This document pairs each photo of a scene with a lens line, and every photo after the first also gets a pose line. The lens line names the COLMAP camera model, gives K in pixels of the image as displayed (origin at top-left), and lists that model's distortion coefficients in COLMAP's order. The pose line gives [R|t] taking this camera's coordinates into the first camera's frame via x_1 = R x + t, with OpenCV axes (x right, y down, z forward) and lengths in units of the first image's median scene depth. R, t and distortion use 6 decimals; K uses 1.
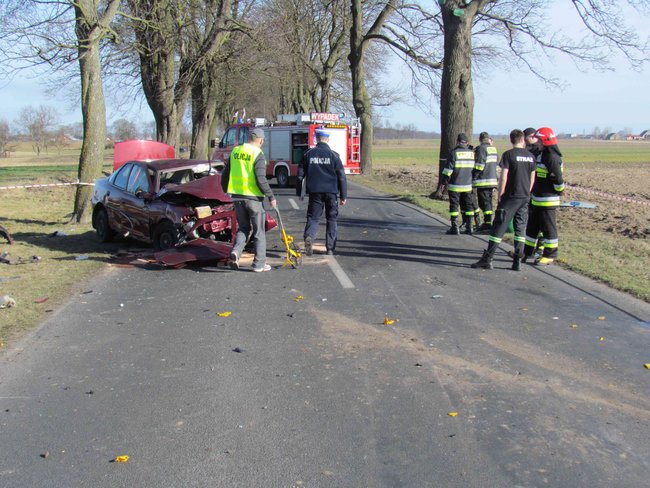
lens RADIAL K [[1015.3, 0, 330.9], [0, 1015.3, 243.7], [0, 0, 1]] dist [-0.075971, 0.000000]
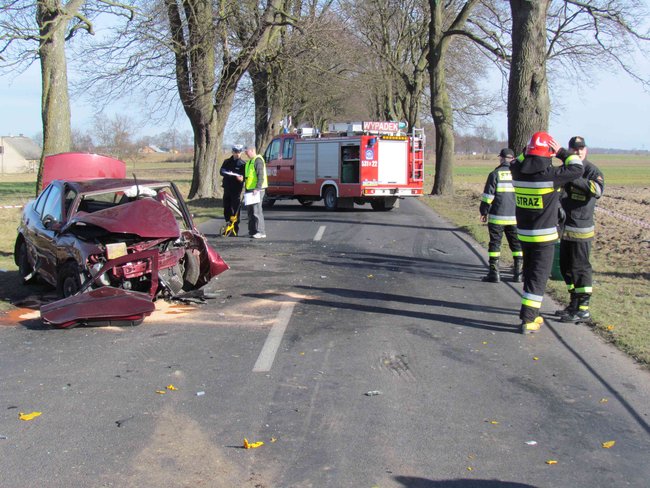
lens RADIAL K [[1122.4, 0, 318.8], [0, 1122.4, 244.6], [0, 0, 1]] dist [-0.112826, 0.000000]
pose [[0.993599, 0.015604, -0.111882, 0.060863], [-0.017953, 0.999638, -0.020022, -0.011838], [0.111529, 0.021902, 0.993520, 0.109963]]
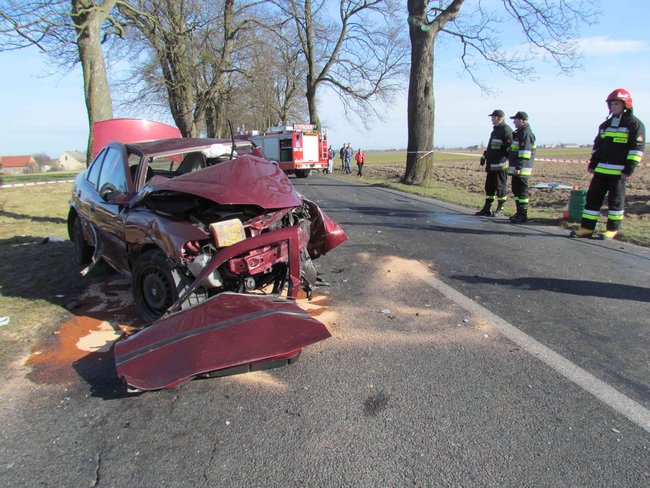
lens RADIAL K [[482.8, 0, 322.9], [0, 482.8, 242.2], [0, 0, 1]] dist [-0.009454, -0.011219]
pose [[0.995390, -0.040651, 0.086869, -0.054316], [0.033835, 0.996336, 0.078550, -0.023215], [-0.089744, -0.075249, 0.993118, 0.413136]]
